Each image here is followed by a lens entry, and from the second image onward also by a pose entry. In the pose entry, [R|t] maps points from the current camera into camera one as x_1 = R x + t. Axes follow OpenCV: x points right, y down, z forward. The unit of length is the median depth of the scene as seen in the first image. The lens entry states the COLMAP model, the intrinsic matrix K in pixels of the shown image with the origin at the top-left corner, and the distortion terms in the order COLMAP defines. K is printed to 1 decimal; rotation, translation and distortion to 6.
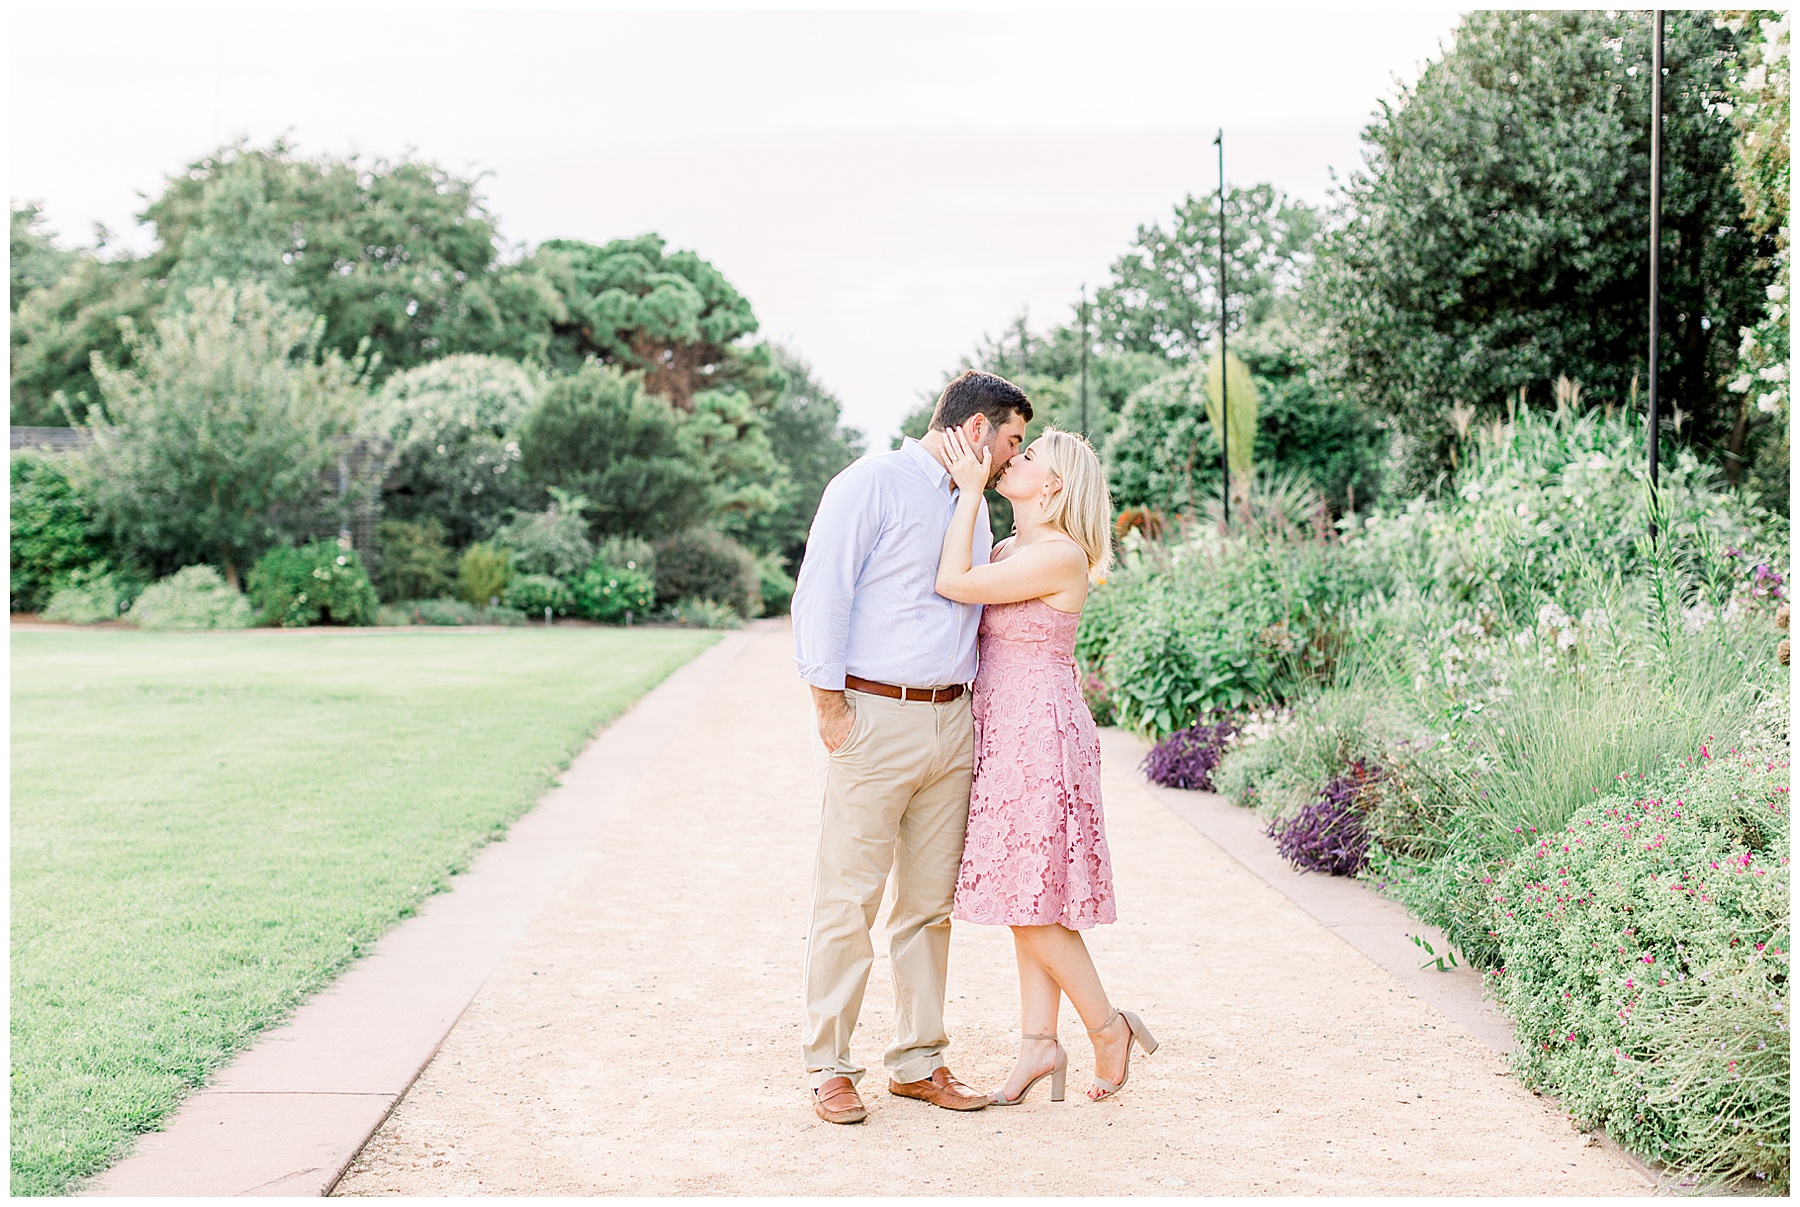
lens RADIAL K [[2557.6, 0, 900.0], [0, 2557.6, 603.5], [0, 0, 1]] dist [0.005479, 0.057540]
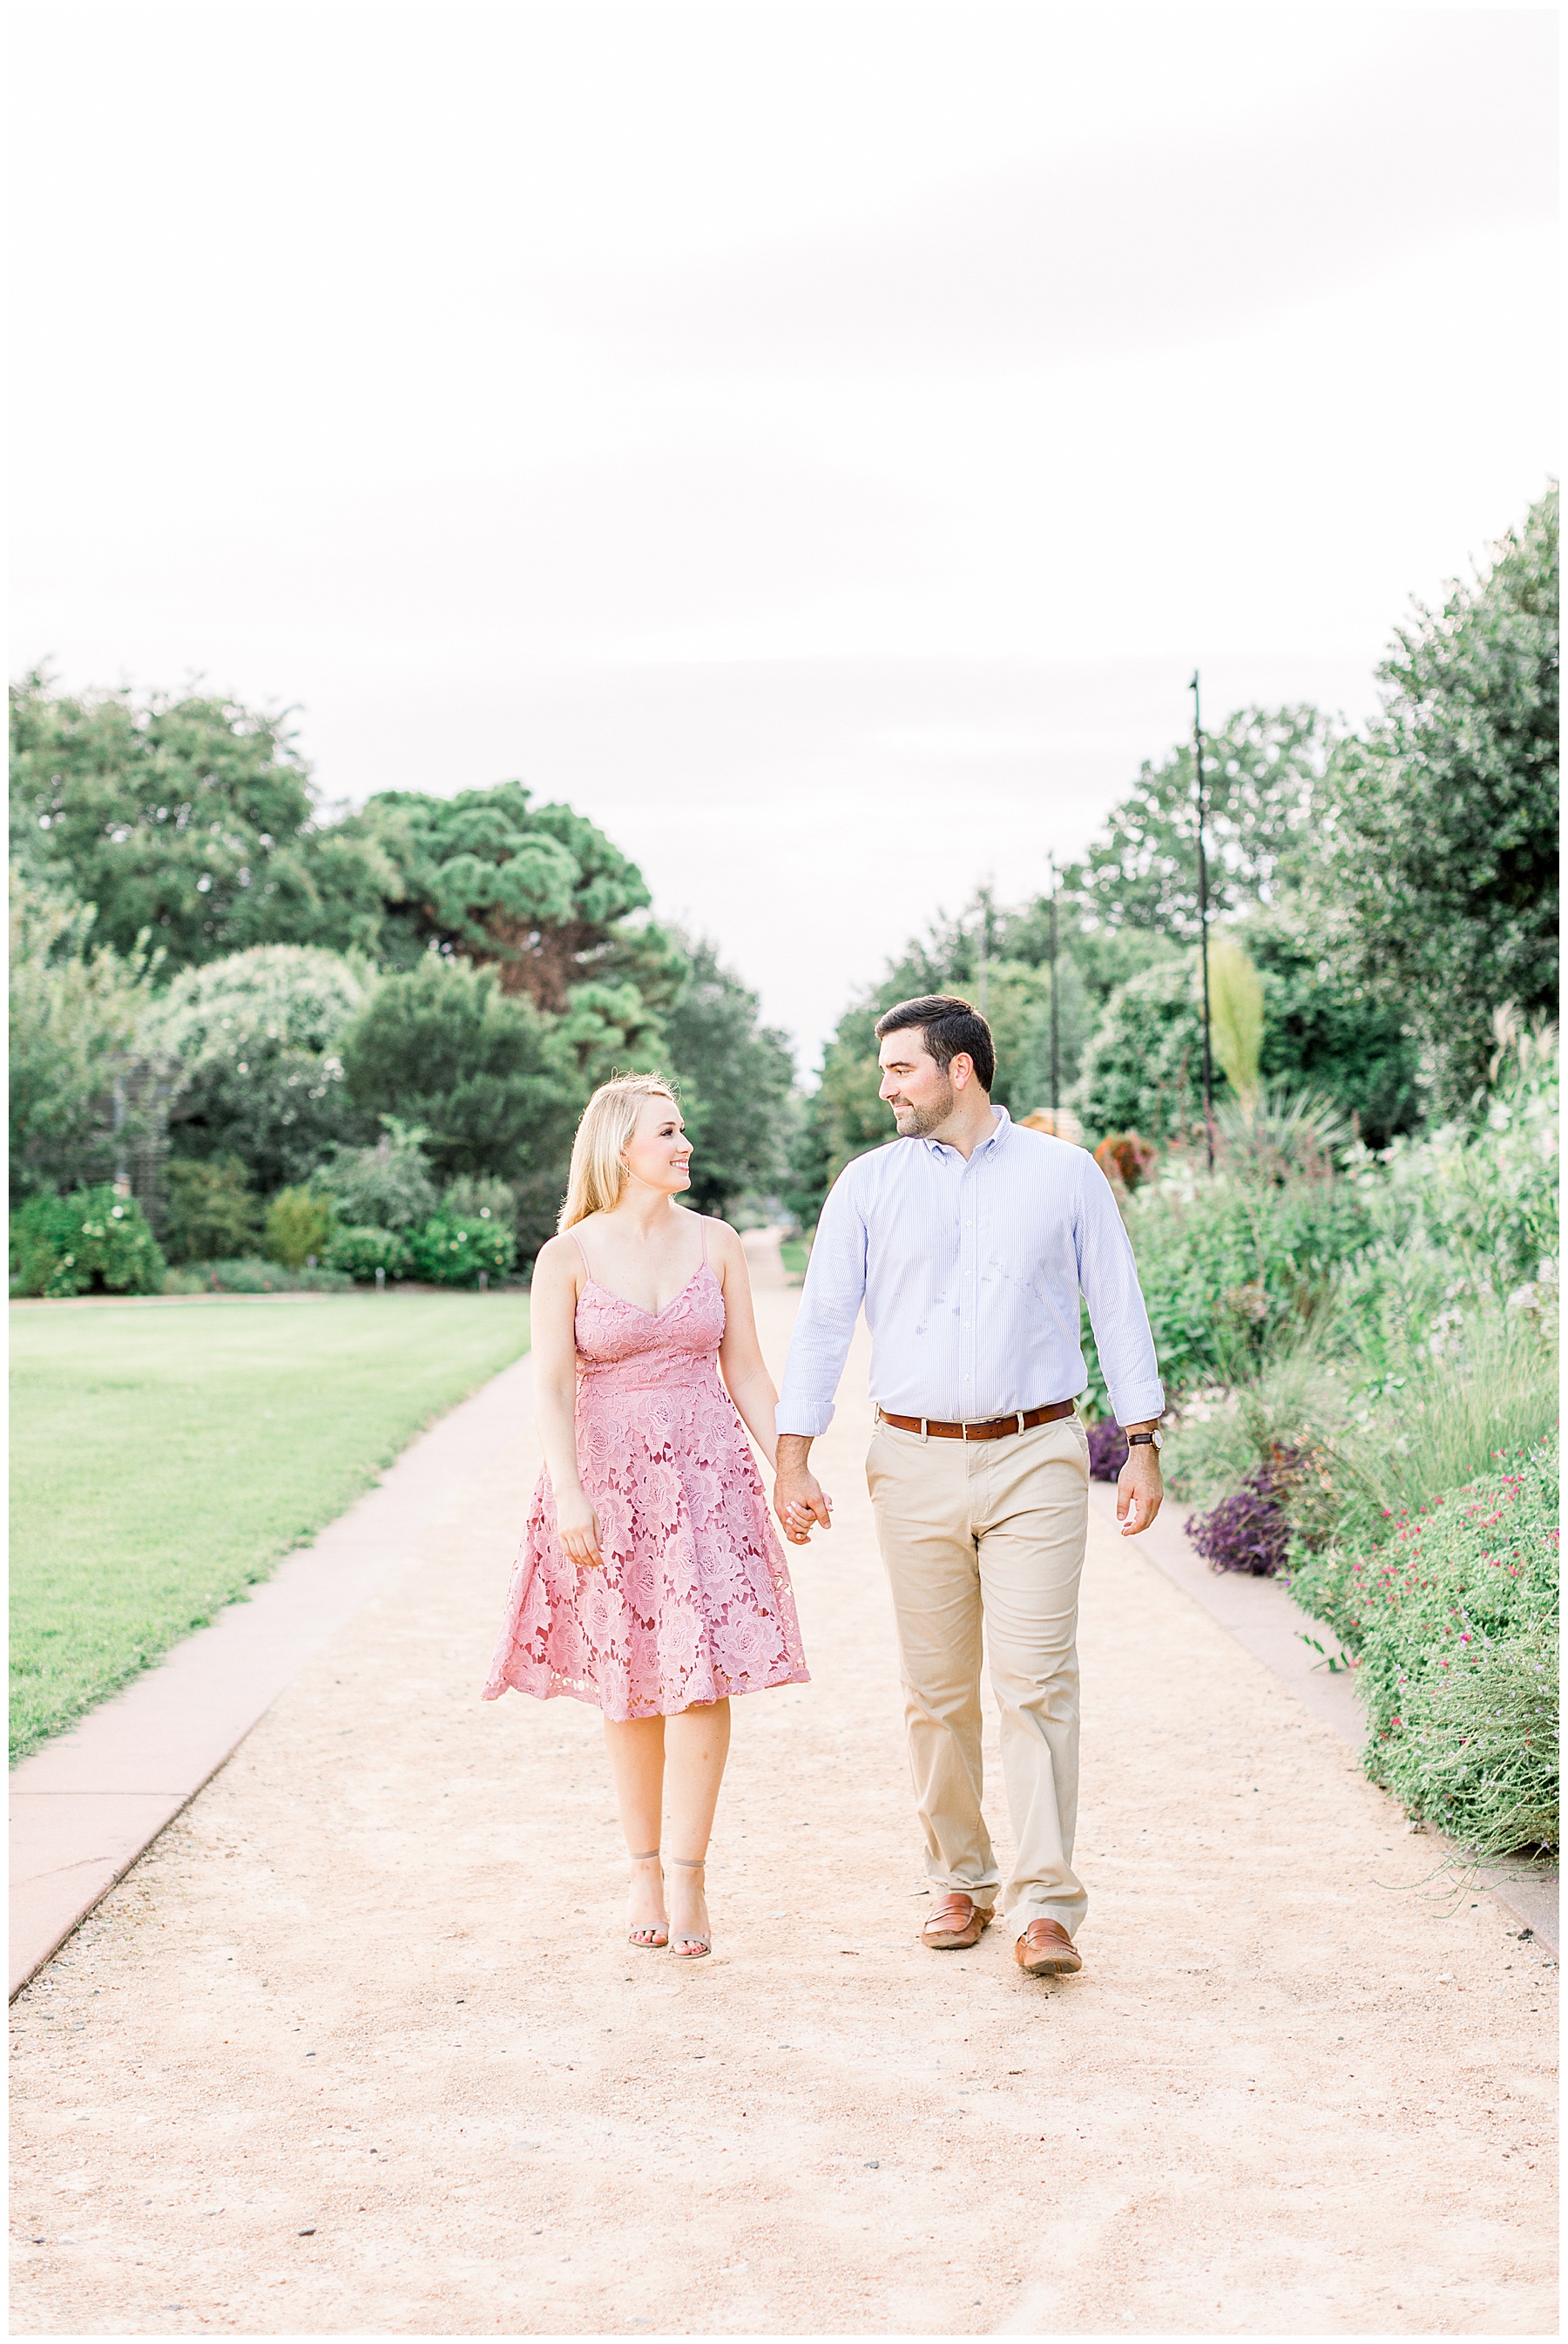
lens RADIAL K [[3330.0, 0, 771.7], [0, 3330.0, 1180.1], [0, 0, 1]] dist [0.005479, 0.057540]
pose [[0.999714, -0.012109, -0.020610, 0.003994], [0.011636, 0.999670, -0.022896, -0.000652], [0.020881, 0.022649, 0.999525, -0.019688]]
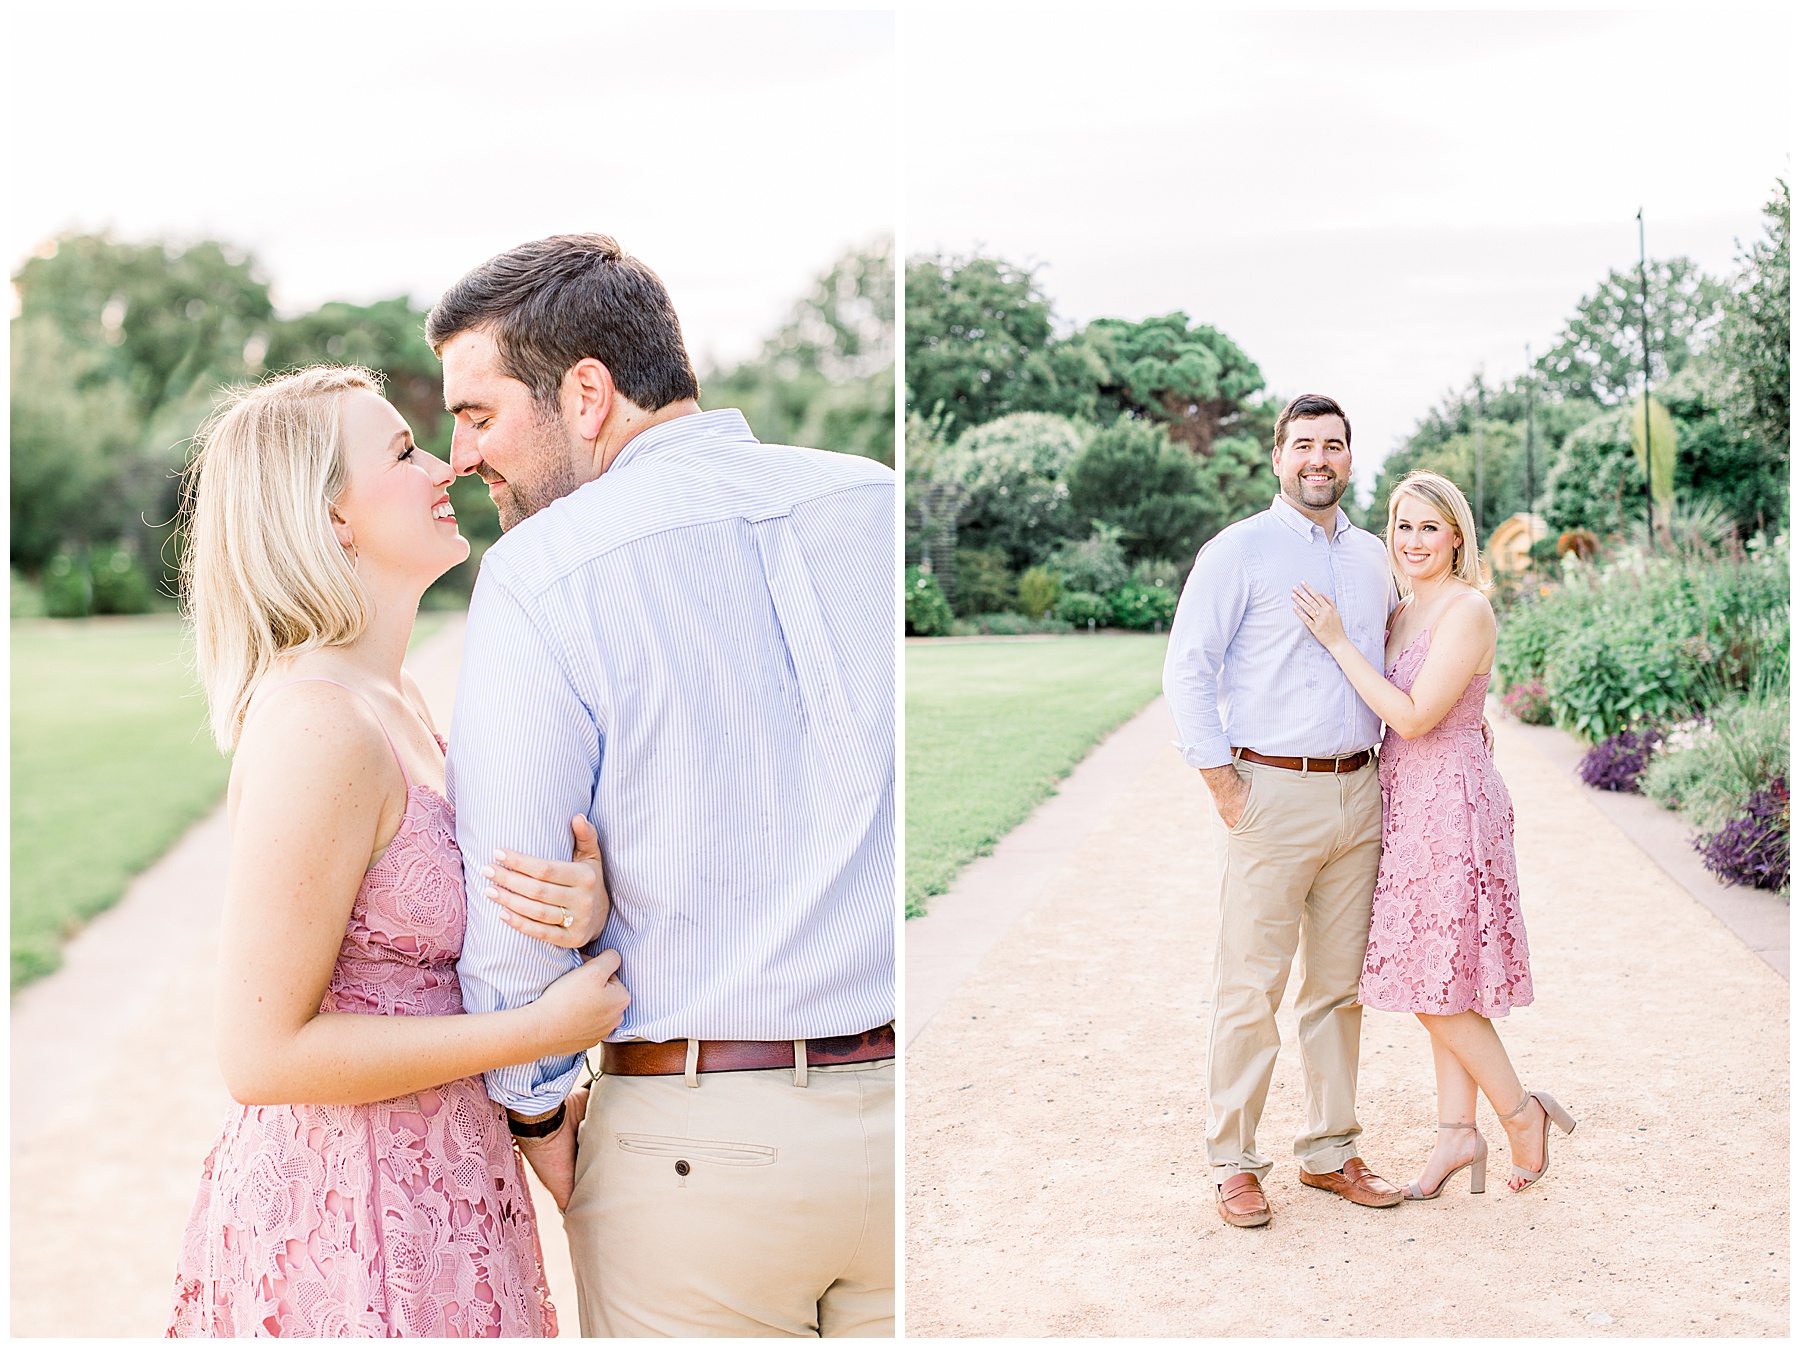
lens RADIAL K [[3868.0, 0, 900.0], [0, 3868.0, 674.0], [0, 0, 1]] dist [-0.273489, 0.086826]
pose [[0.989368, -0.013553, -0.144801, 0.038320], [0.013763, 0.999905, 0.000448, 0.025788], [0.144781, -0.002436, 0.989461, -0.835465]]
